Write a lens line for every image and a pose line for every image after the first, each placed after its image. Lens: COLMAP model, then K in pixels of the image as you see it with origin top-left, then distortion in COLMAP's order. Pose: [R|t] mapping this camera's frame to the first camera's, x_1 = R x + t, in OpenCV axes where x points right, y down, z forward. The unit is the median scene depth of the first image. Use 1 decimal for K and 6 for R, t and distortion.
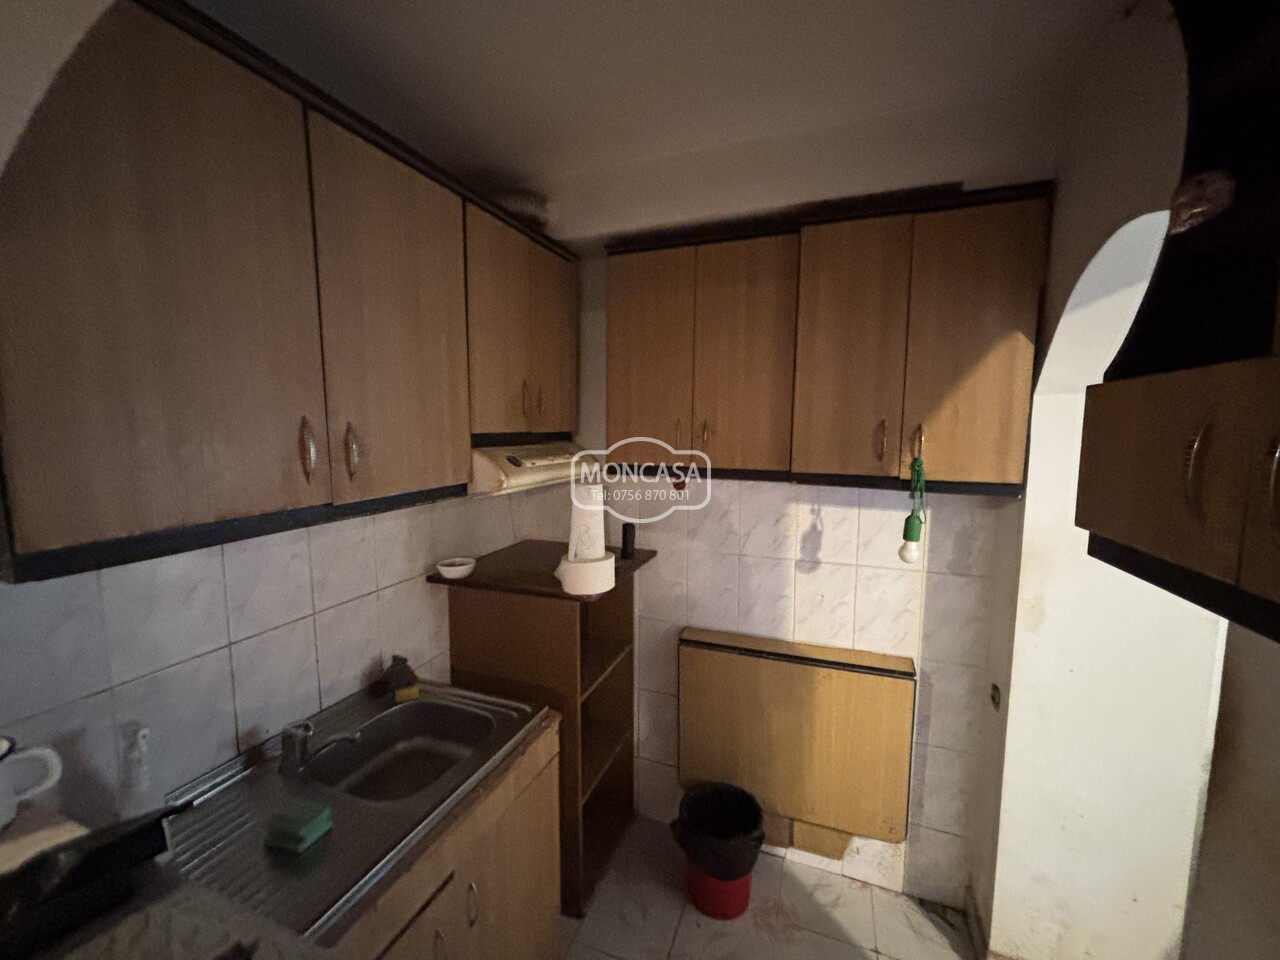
lens RADIAL K [[516.4, 0, 635.6], [0, 516.4, 479.7], [0, 0, 1]] dist [0.000256, 0.000013]
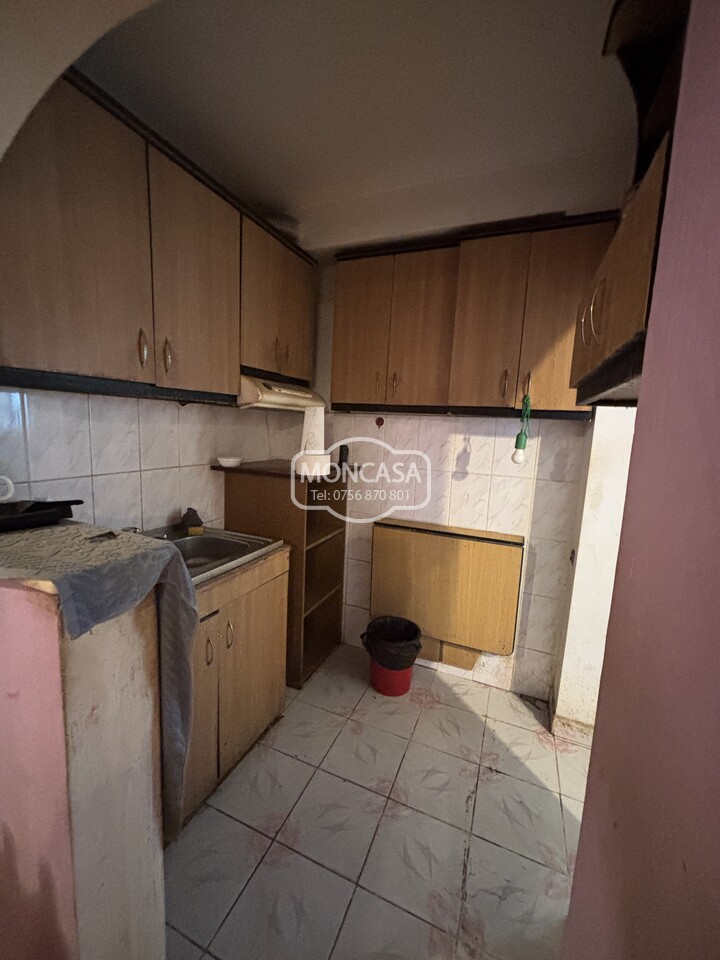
lens RADIAL K [[387.3, 0, 360.0], [0, 387.3, 480.0], [0, 0, 1]] dist [0.000256, 0.000013]
pose [[0.998464, 0.047162, -0.029079, 0.083146], [-0.046219, 0.998410, 0.032263, 0.174114], [0.030554, -0.030870, 0.999056, -0.159260]]
